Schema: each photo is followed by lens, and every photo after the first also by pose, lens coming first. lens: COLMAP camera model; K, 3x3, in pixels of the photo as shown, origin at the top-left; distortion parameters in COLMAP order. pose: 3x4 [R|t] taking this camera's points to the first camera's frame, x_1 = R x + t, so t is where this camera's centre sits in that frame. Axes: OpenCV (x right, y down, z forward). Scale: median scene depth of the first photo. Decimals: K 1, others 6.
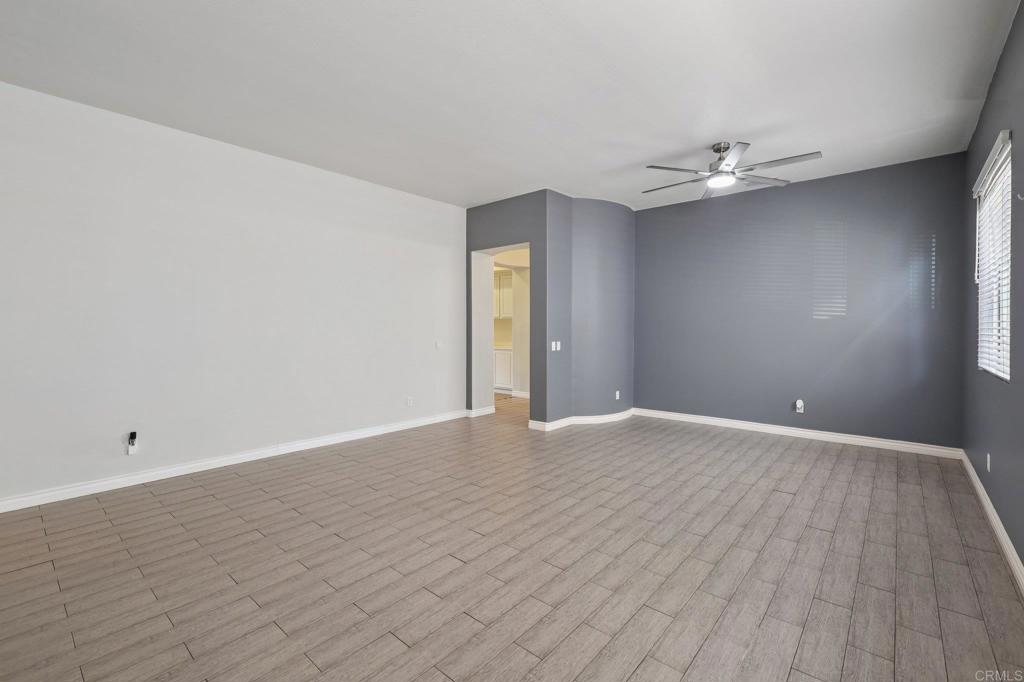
lens RADIAL K [[448.1, 0, 518.9], [0, 448.1, 342.1], [0, 0, 1]] dist [0.003858, -0.001216]
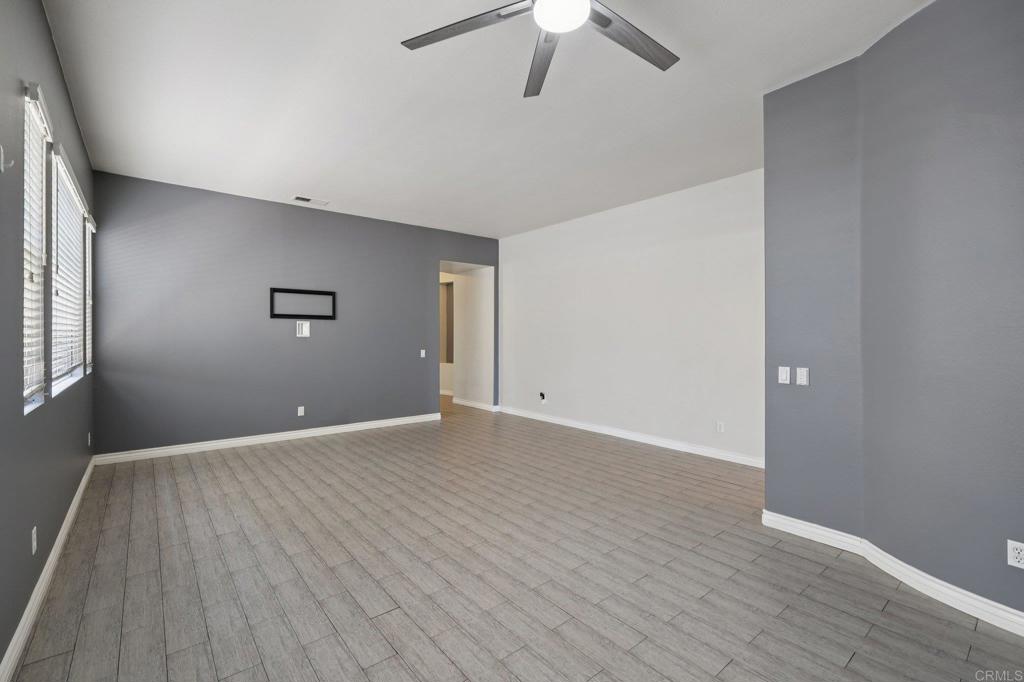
lens RADIAL K [[448.1, 0, 506.7], [0, 448.1, 347.1], [0, 0, 1]] dist [0.003858, -0.001216]
pose [[-0.187860, 0.024035, -0.981902, 1.268763], [-0.032687, 0.998994, 0.030707, -0.057023], [0.981652, 0.037864, -0.186886, 1.462691]]
